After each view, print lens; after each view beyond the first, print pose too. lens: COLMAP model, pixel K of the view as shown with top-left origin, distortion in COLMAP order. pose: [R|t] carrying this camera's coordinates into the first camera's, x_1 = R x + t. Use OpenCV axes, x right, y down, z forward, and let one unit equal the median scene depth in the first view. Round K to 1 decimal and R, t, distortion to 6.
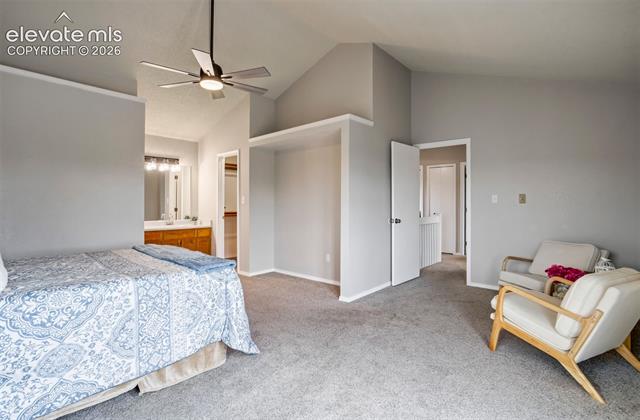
lens RADIAL K [[300.6, 0, 320.0], [0, 300.6, 210.0], [0, 0, 1]] dist [-0.015632, 0.000184]
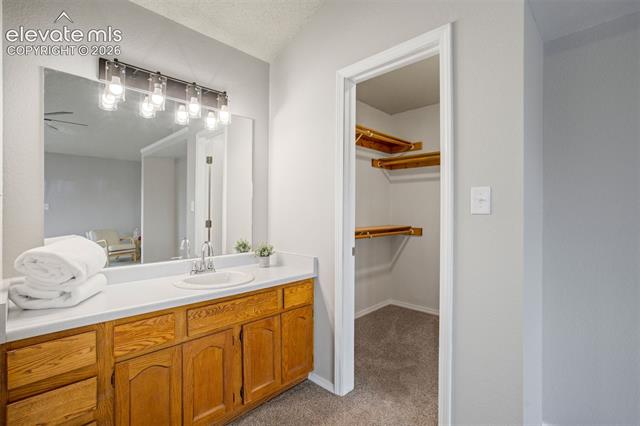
lens RADIAL K [[299.3, 0, 320.0], [0, 299.3, 213.0], [0, 0, 1]] dist [-0.041462, 0.024216]
pose [[0.998868, -0.001836, -0.047529, -0.336468], [0.001145, 0.999893, -0.014569, -0.014835], [0.047551, 0.014498, 0.998764, 0.634157]]
